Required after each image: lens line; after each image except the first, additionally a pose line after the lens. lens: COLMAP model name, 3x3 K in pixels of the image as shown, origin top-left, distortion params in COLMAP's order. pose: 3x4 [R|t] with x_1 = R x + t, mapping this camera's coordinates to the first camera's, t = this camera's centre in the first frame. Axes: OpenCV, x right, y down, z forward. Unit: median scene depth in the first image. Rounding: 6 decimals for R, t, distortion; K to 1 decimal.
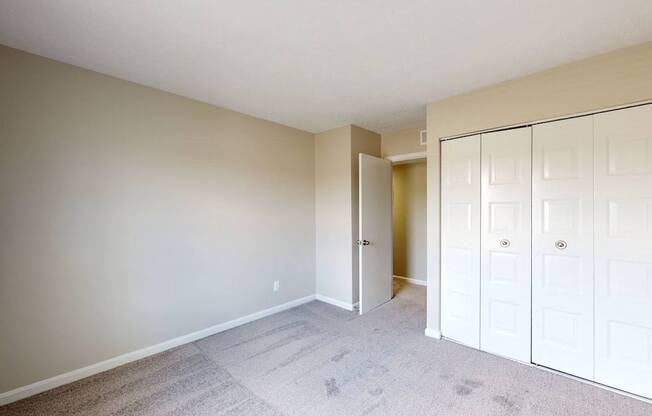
lens RADIAL K [[274.0, 0, 322.9], [0, 274.0, 206.9], [0, 0, 1]] dist [0.021918, -0.000336]
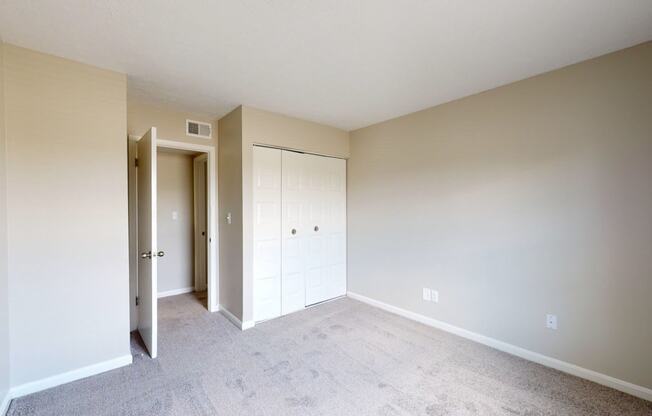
lens RADIAL K [[274.0, 0, 322.7], [0, 274.0, 211.6], [0, 0, 1]] dist [0.021918, -0.000336]
pose [[0.111812, -0.000241, 0.993729, -0.685779], [-0.000531, 1.000000, 0.000303, 0.026510], [-0.993729, -0.000561, 0.111812, 0.663925]]
